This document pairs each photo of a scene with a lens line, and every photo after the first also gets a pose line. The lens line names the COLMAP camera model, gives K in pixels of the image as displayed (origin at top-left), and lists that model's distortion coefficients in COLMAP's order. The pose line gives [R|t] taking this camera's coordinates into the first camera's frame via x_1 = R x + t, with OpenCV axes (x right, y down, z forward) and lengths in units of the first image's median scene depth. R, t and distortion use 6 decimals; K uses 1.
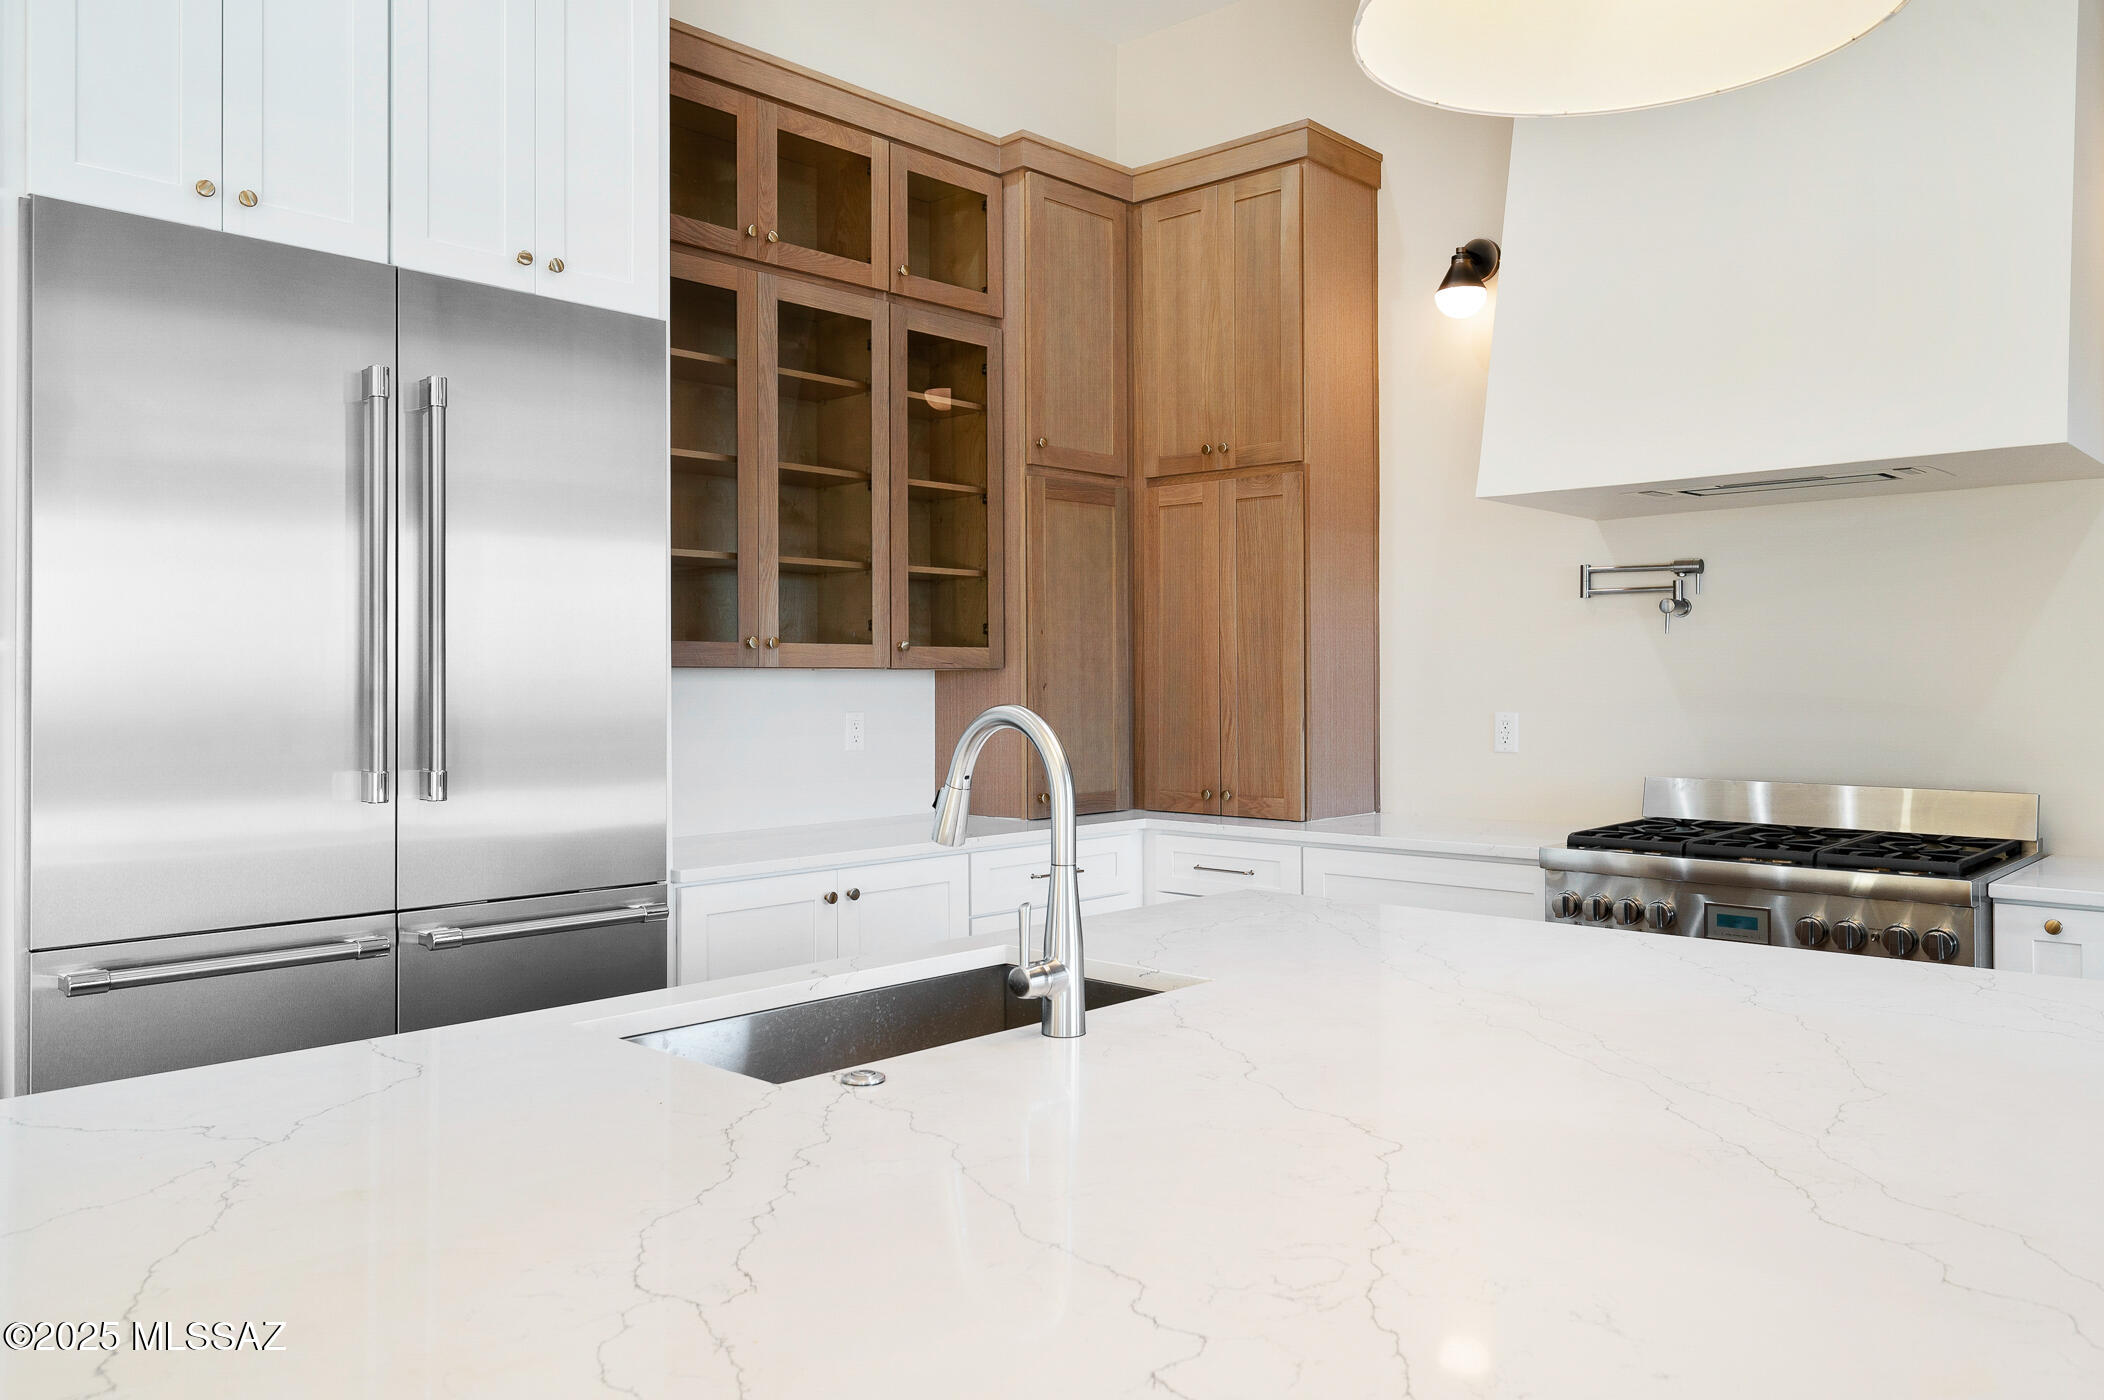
lens RADIAL K [[1536.8, 0, 1054.5], [0, 1536.8, 681.5], [0, 0, 1]] dist [-0.000655, -0.000902]
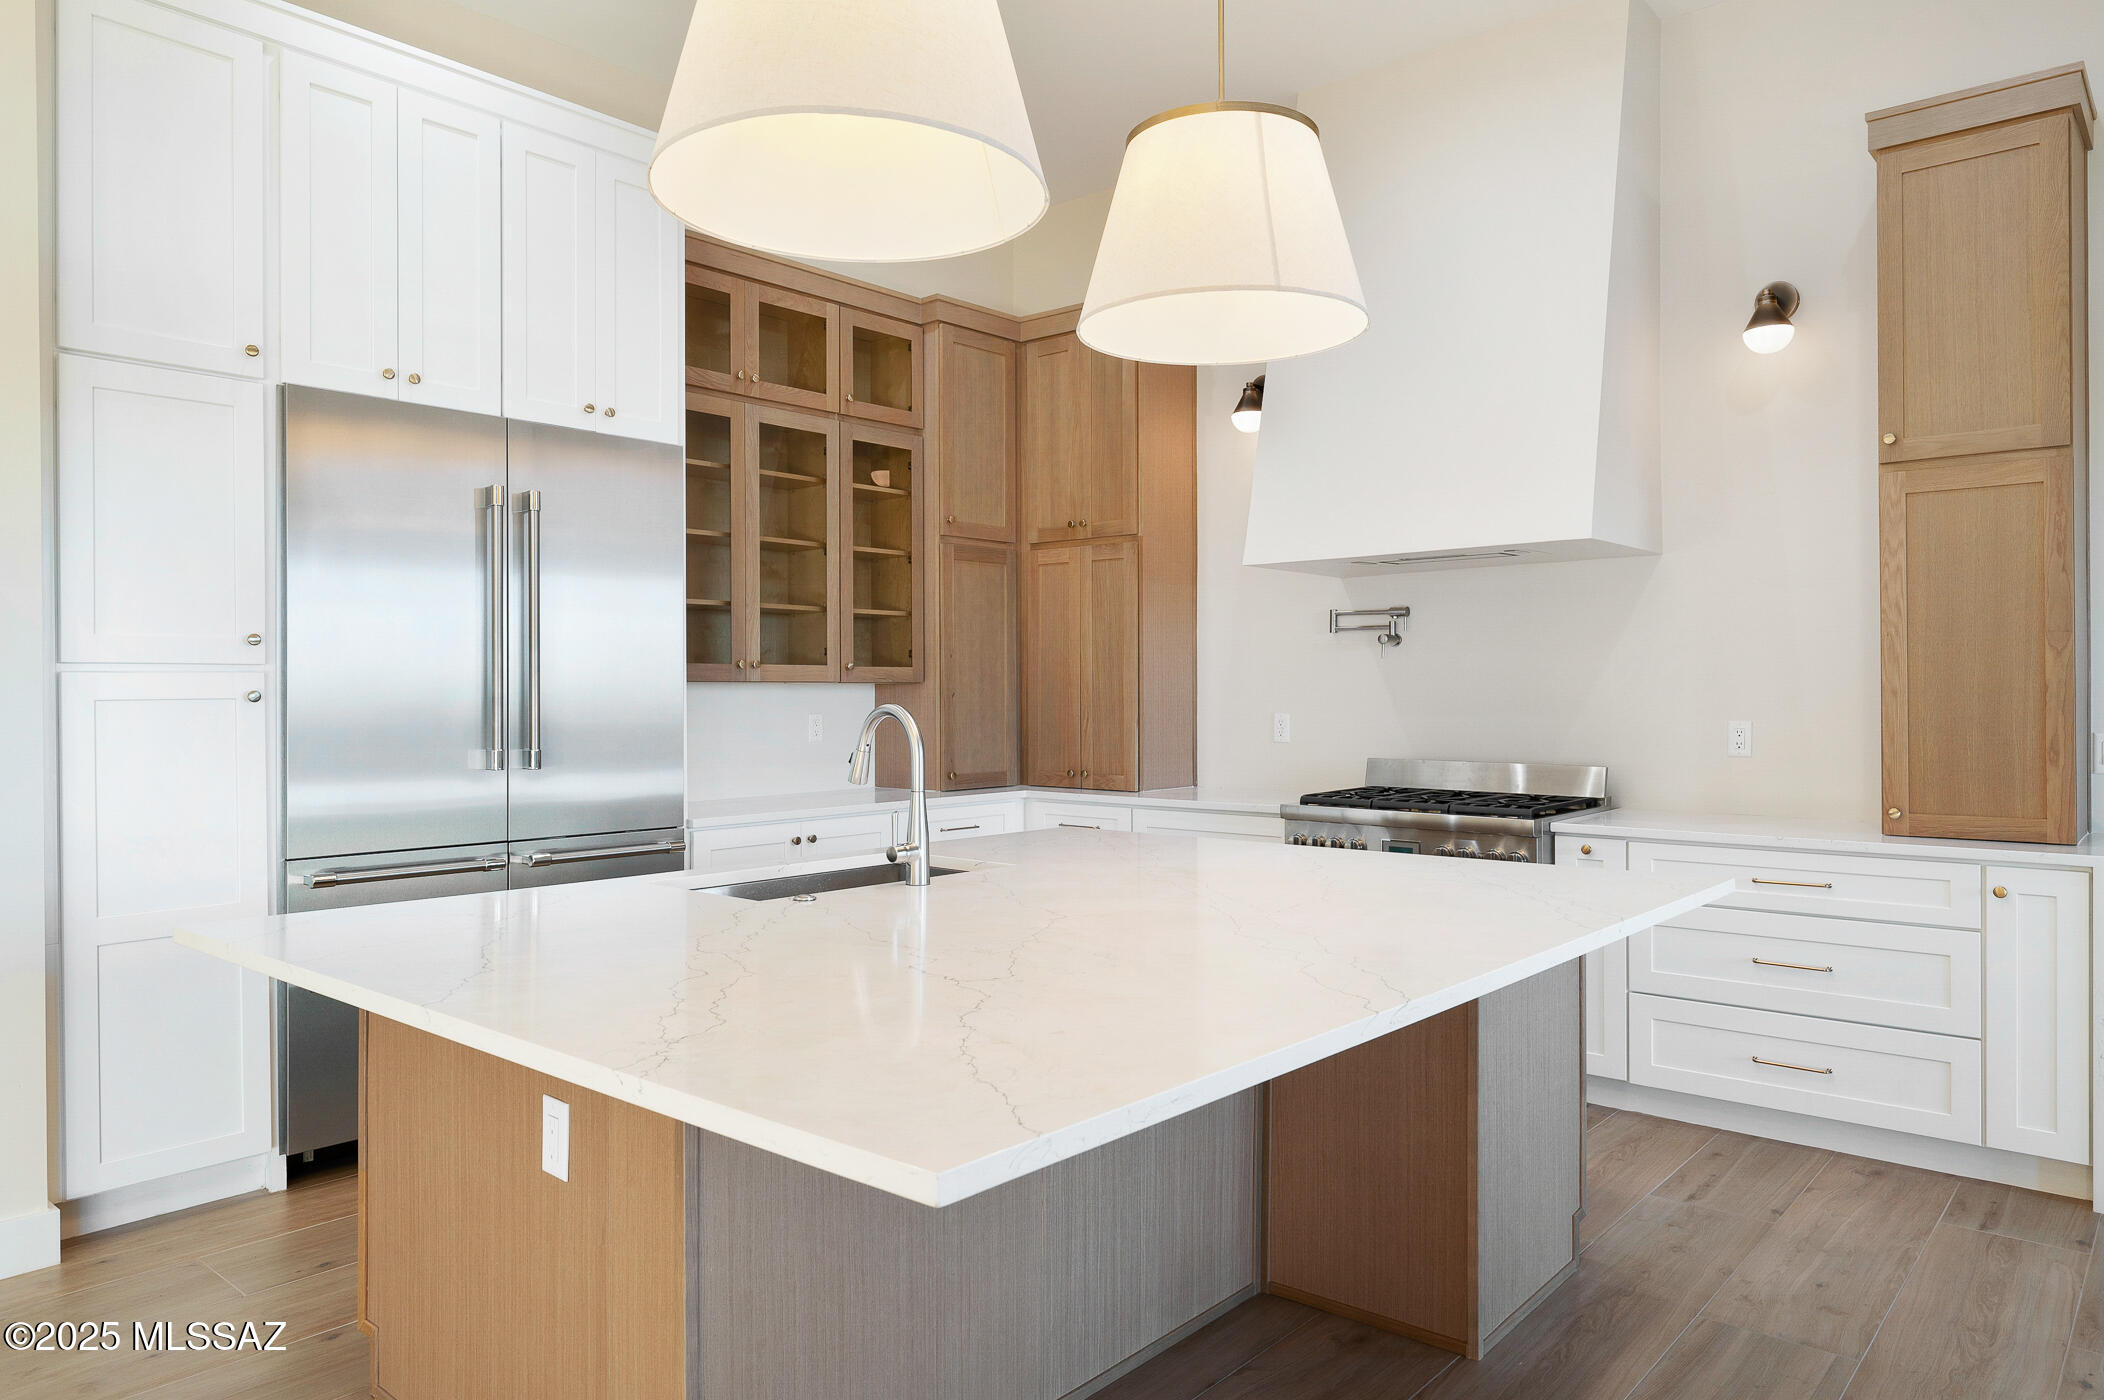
lens RADIAL K [[1376.2, 0, 1052.0], [0, 1376.2, 700.0], [0, 0, 1]] dist [-0.002937, 0.000384]
pose [[0.999522, 0.000301, 0.030923, 0.047834], [-0.000453, 0.999988, 0.004900, 0.001391], [-0.030921, -0.004912, 0.999510, -0.262838]]
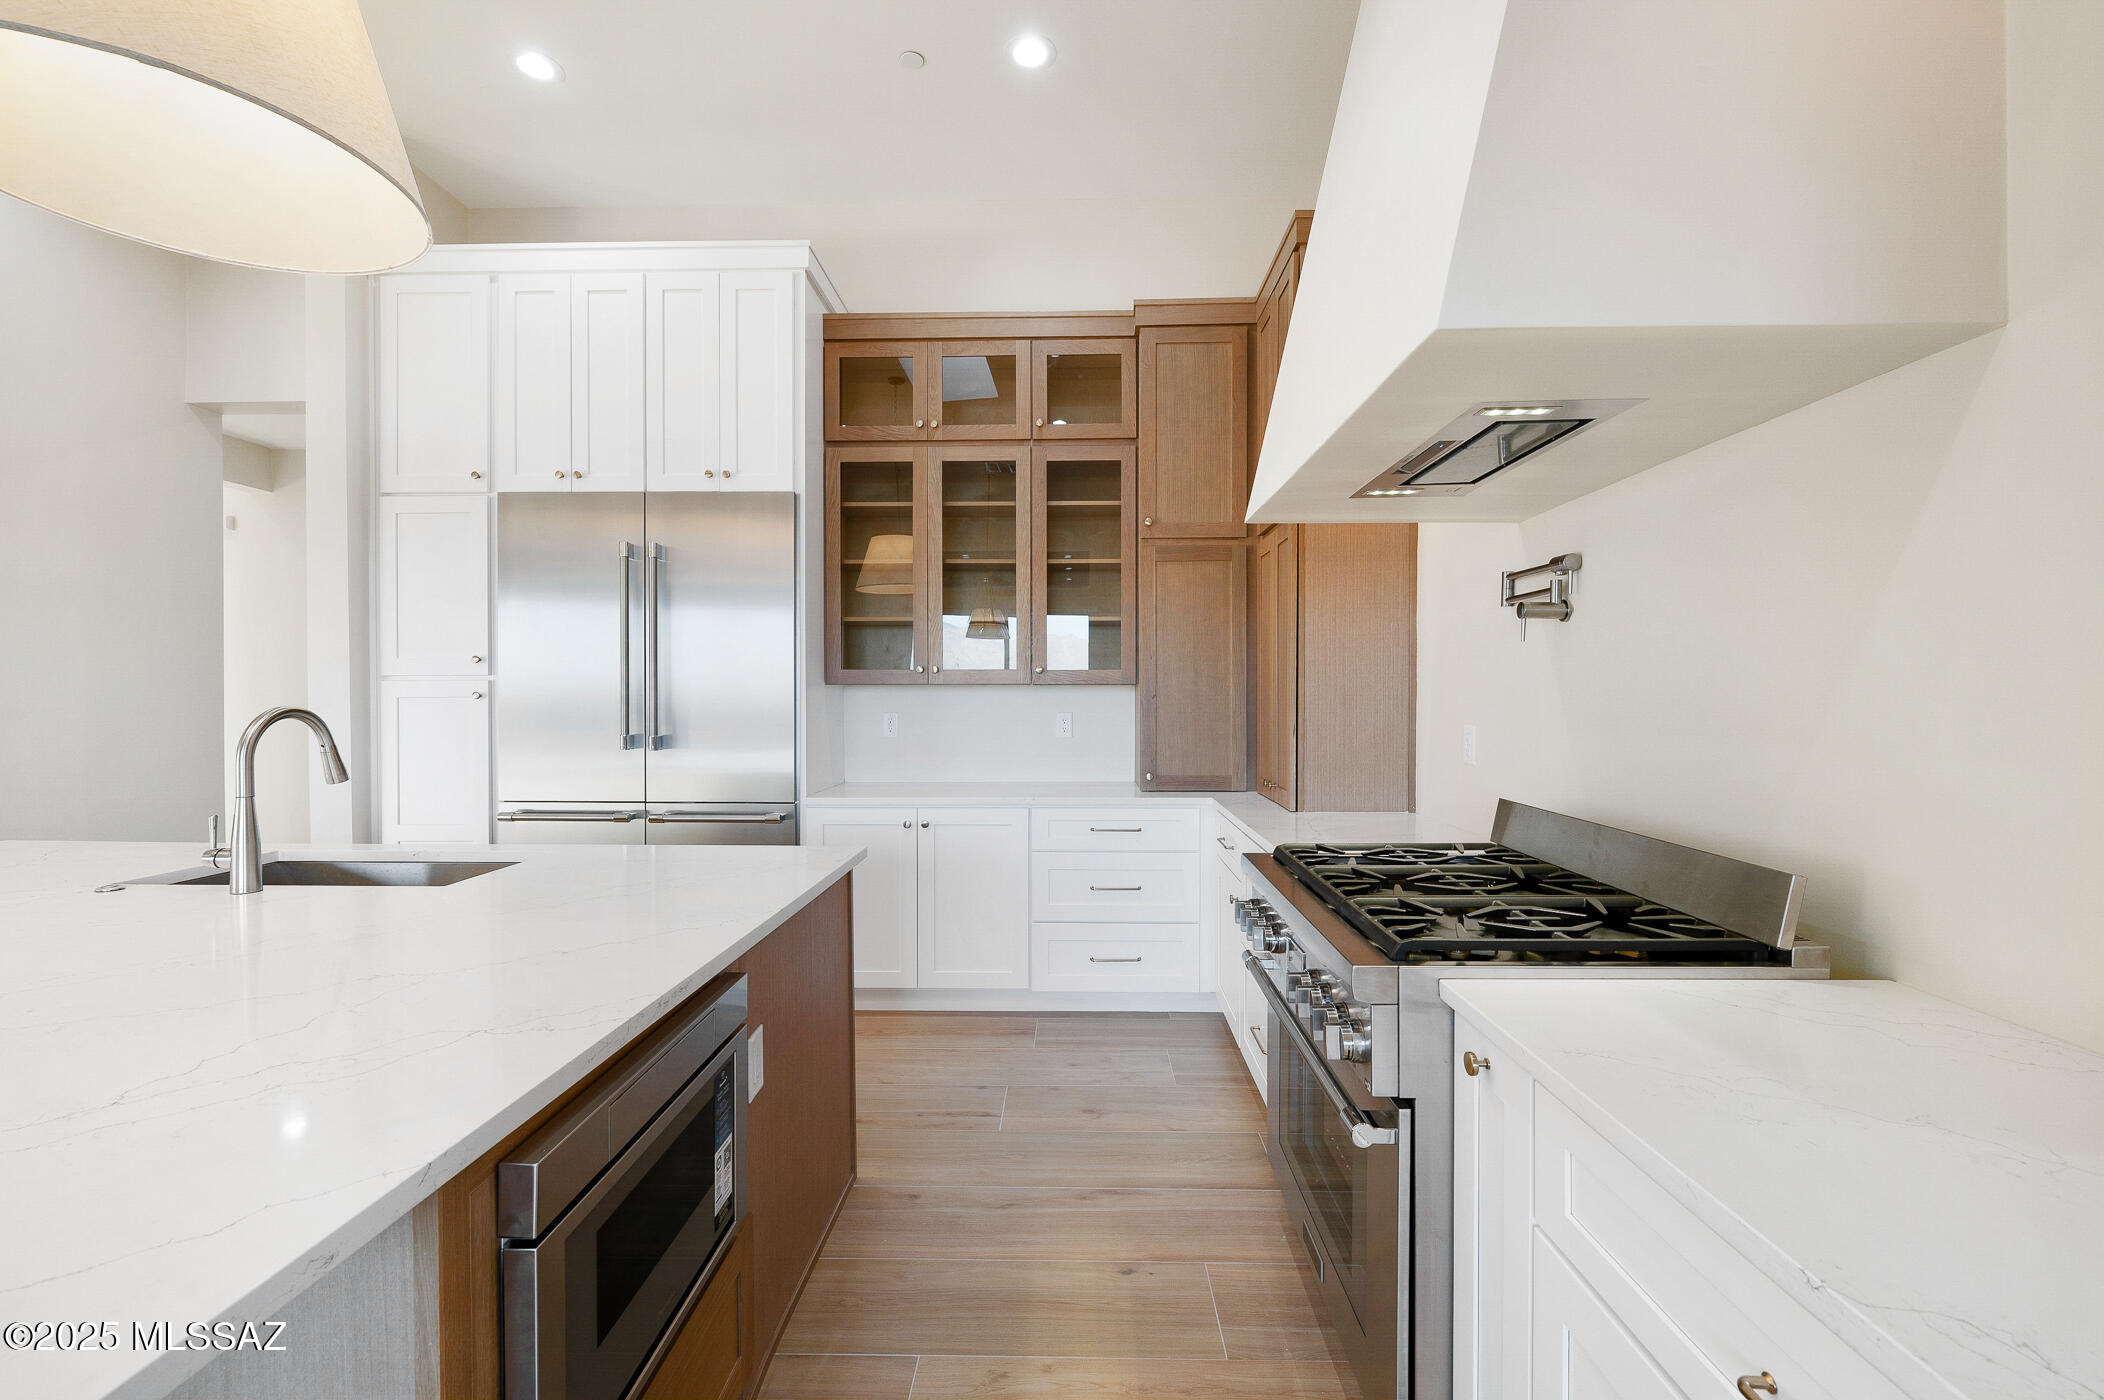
lens RADIAL K [[892.9, 0, 1047.3], [0, 892.9, 705.3], [0, 0, 1]] dist [0.000158, -0.000048]
pose [[0.659178, 0.012329, -0.751886, 0.581881], [-0.001835, 0.999889, 0.014788, -0.000987], [0.751985, -0.008368, 0.659127, 0.426246]]
